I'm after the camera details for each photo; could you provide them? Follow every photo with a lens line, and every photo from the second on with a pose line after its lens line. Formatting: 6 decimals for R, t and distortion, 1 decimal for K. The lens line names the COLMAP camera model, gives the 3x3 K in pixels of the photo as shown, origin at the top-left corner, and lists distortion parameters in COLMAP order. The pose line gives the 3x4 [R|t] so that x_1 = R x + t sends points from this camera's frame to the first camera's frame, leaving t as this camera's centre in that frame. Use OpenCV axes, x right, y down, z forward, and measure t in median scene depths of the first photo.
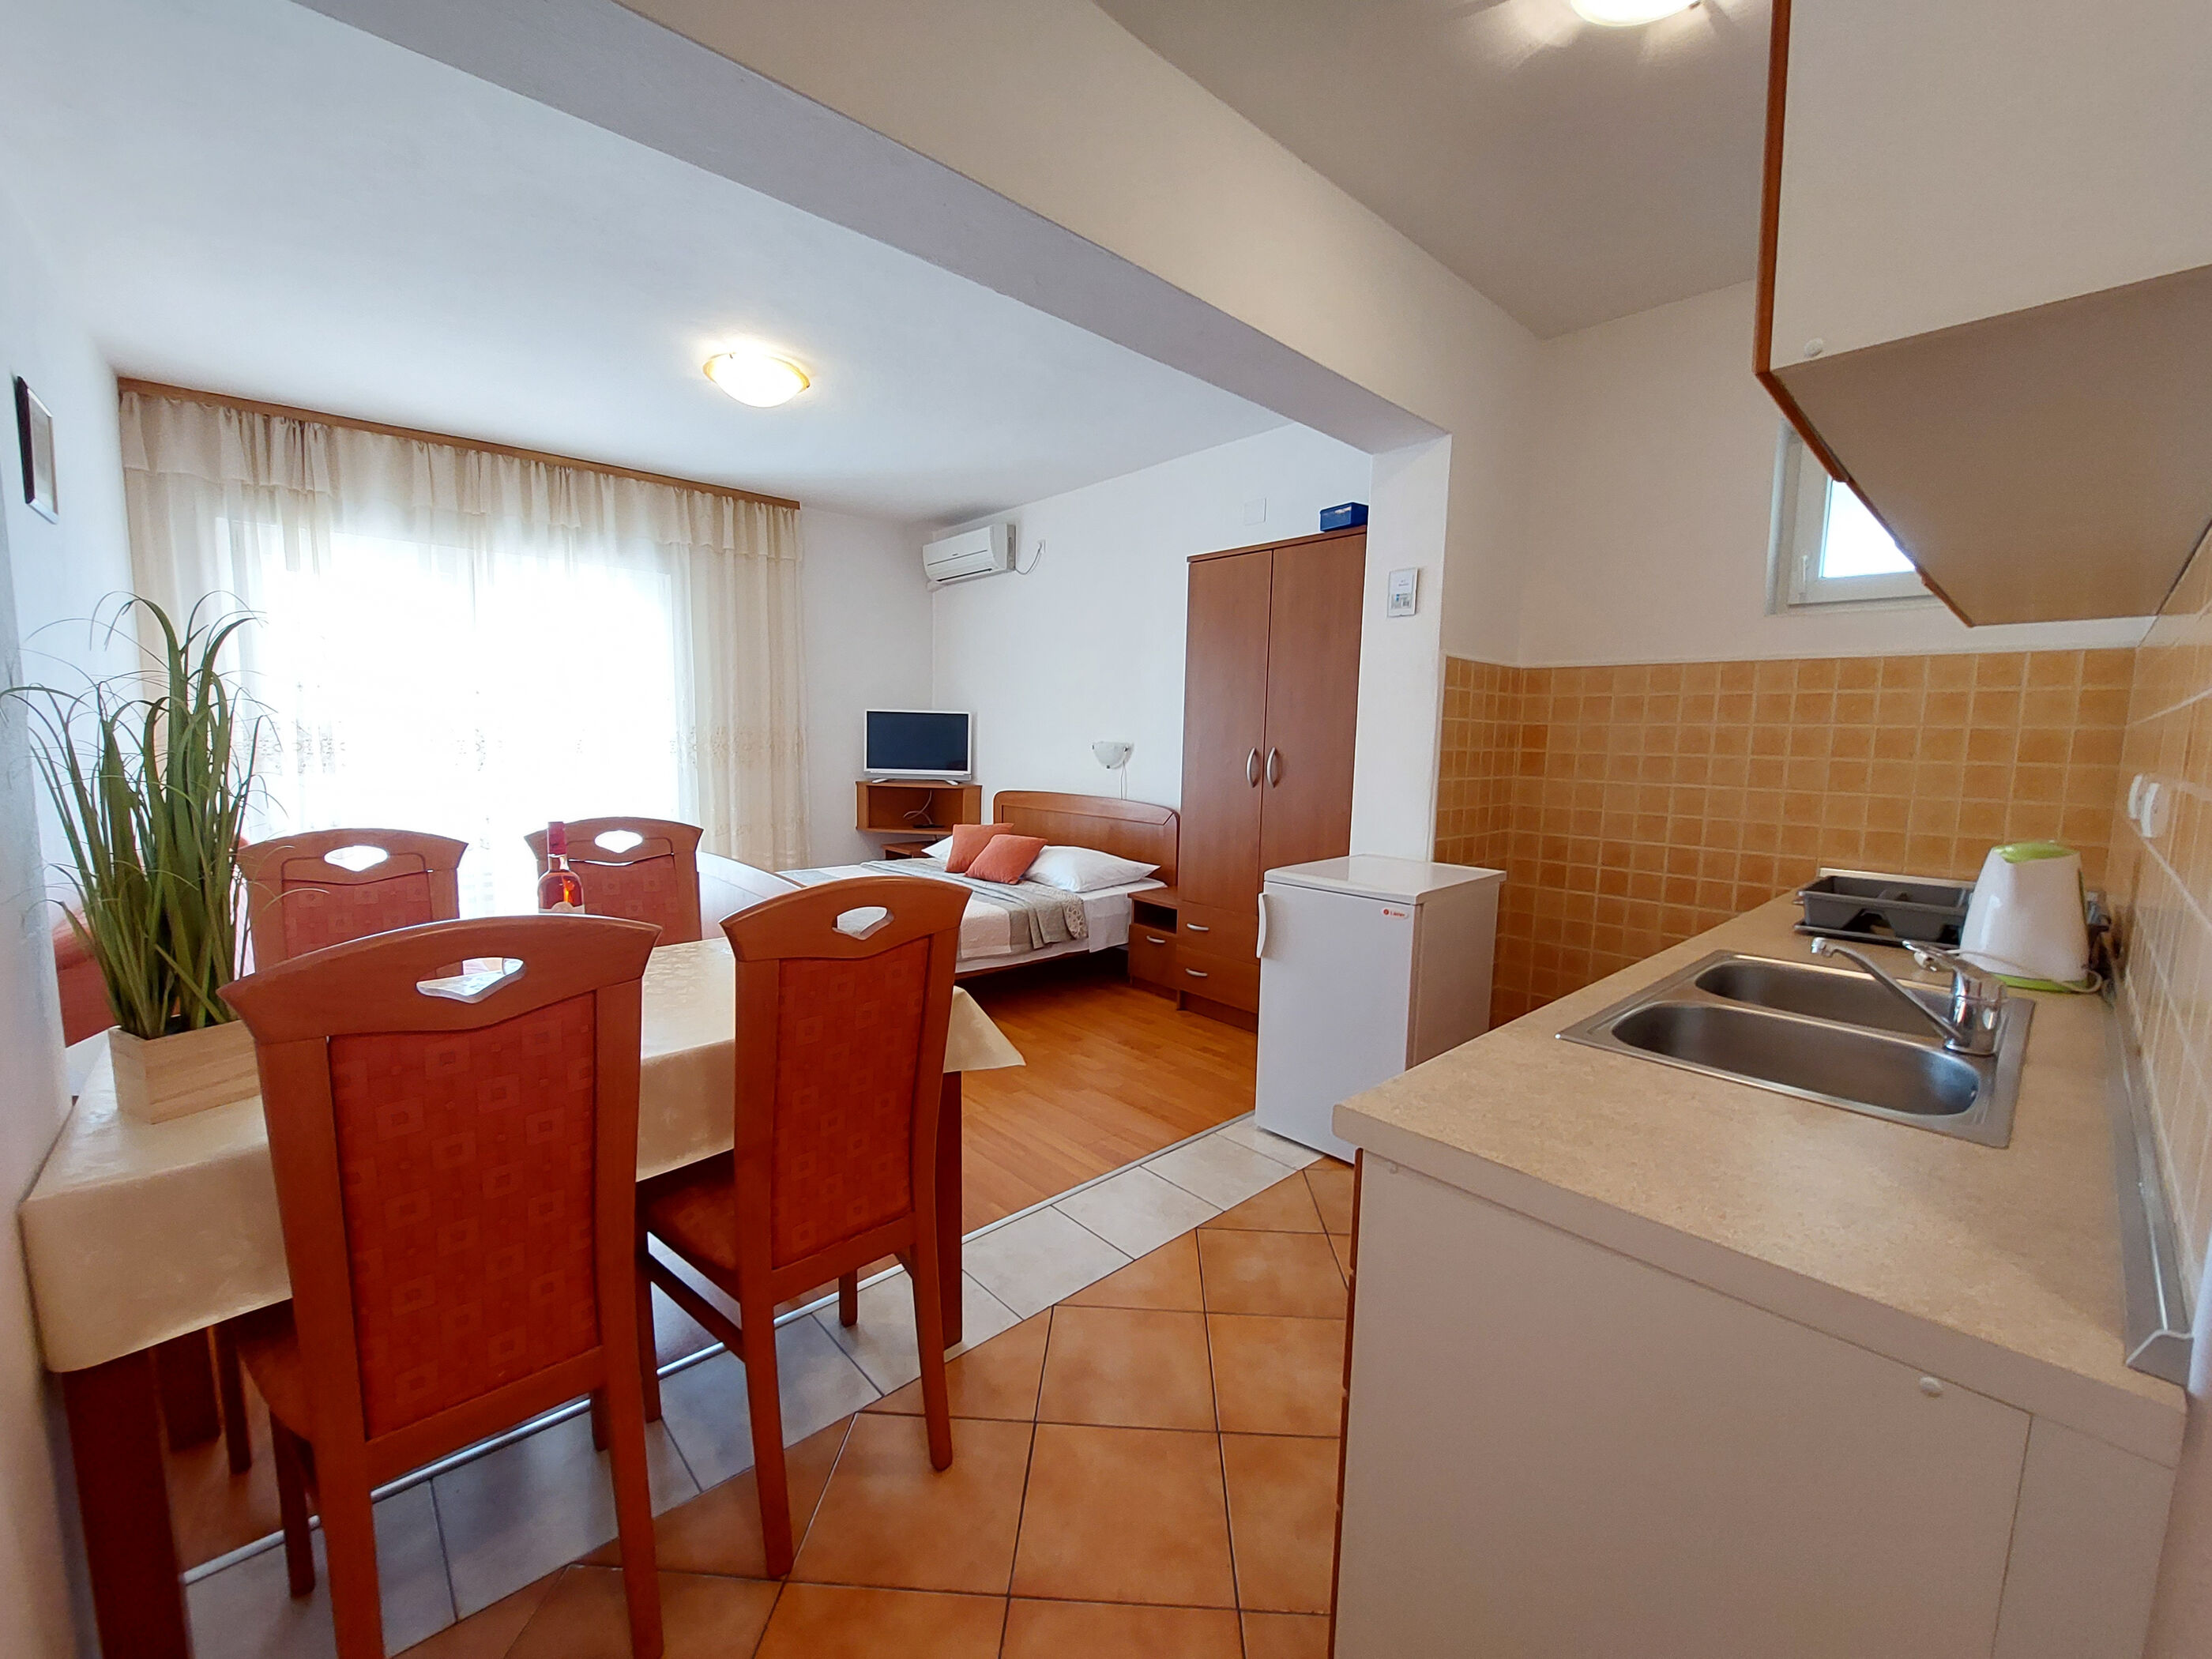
lens RADIAL K [[880.4, 0, 1098.9], [0, 880.4, 831.1], [0, 0, 1]] dist [-0.011678, -0.003251]
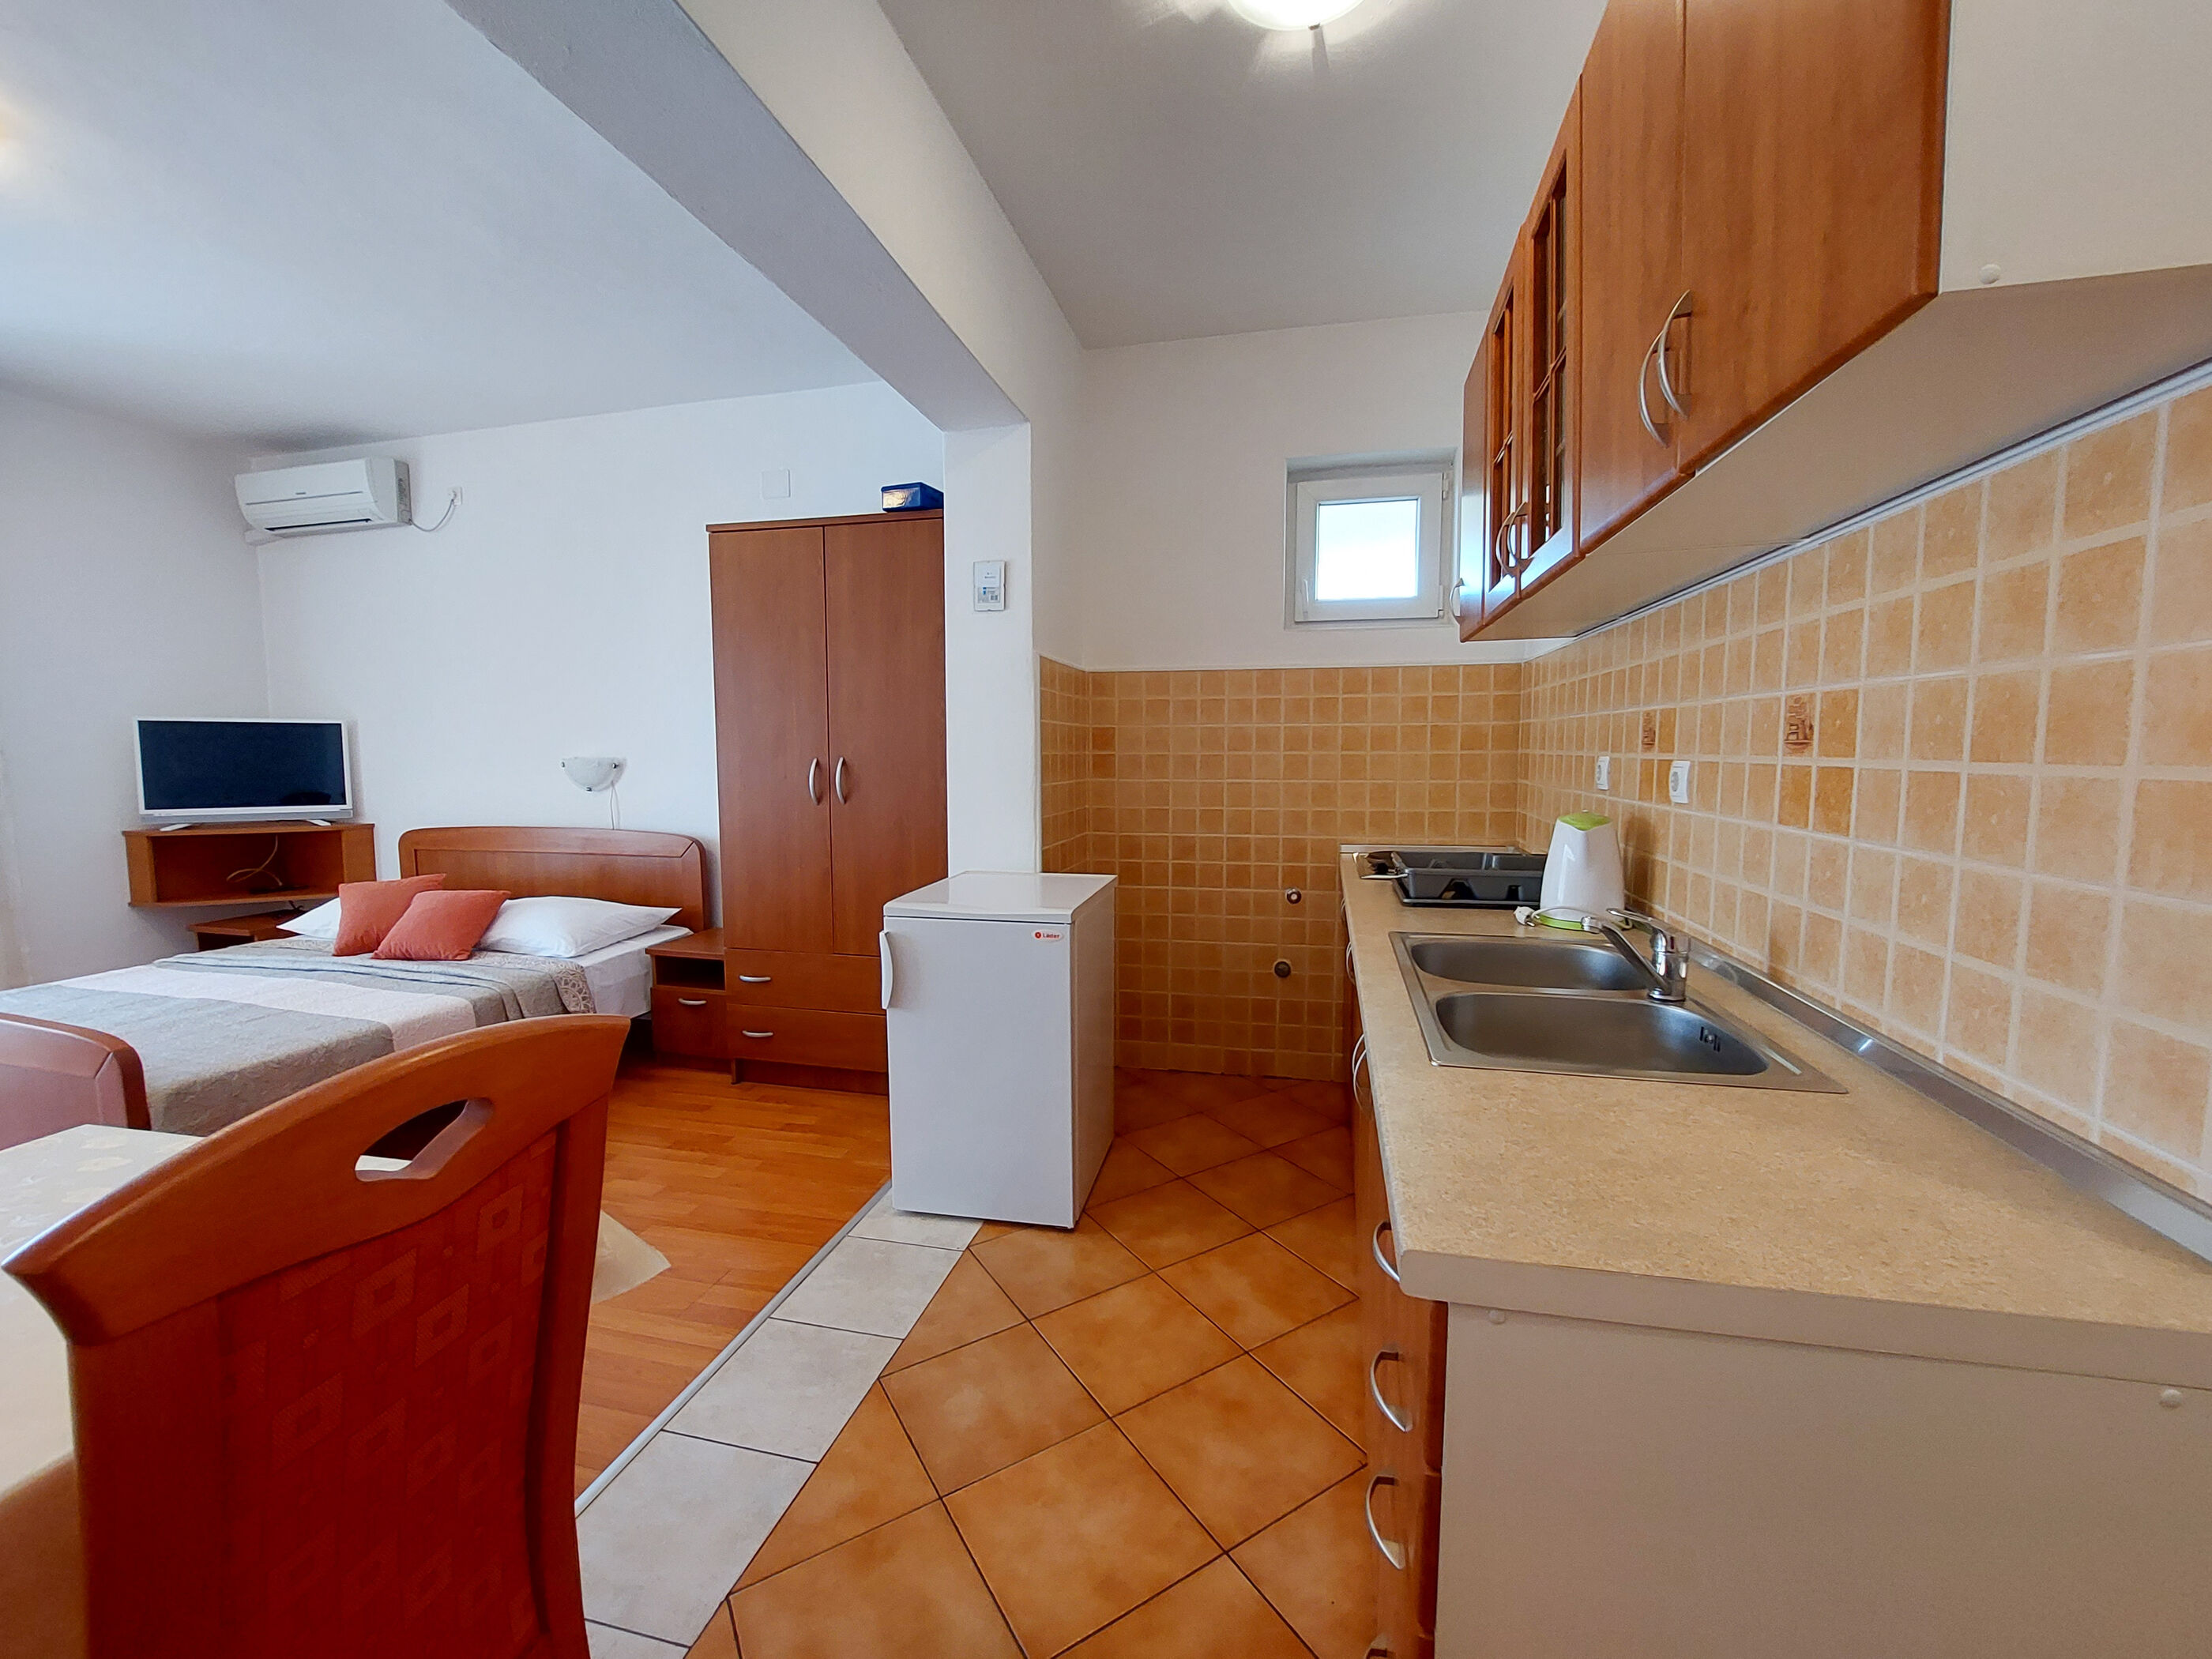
lens RADIAL K [[881.4, 0, 1105.4], [0, 881.4, 826.4], [0, 0, 1]] dist [-0.015992, -0.000850]
pose [[0.820229, -0.071252, 0.567581, -0.072575], [0.080648, 0.996706, 0.008576, -0.012528], [-0.566322, 0.038740, 0.823273, 0.132719]]
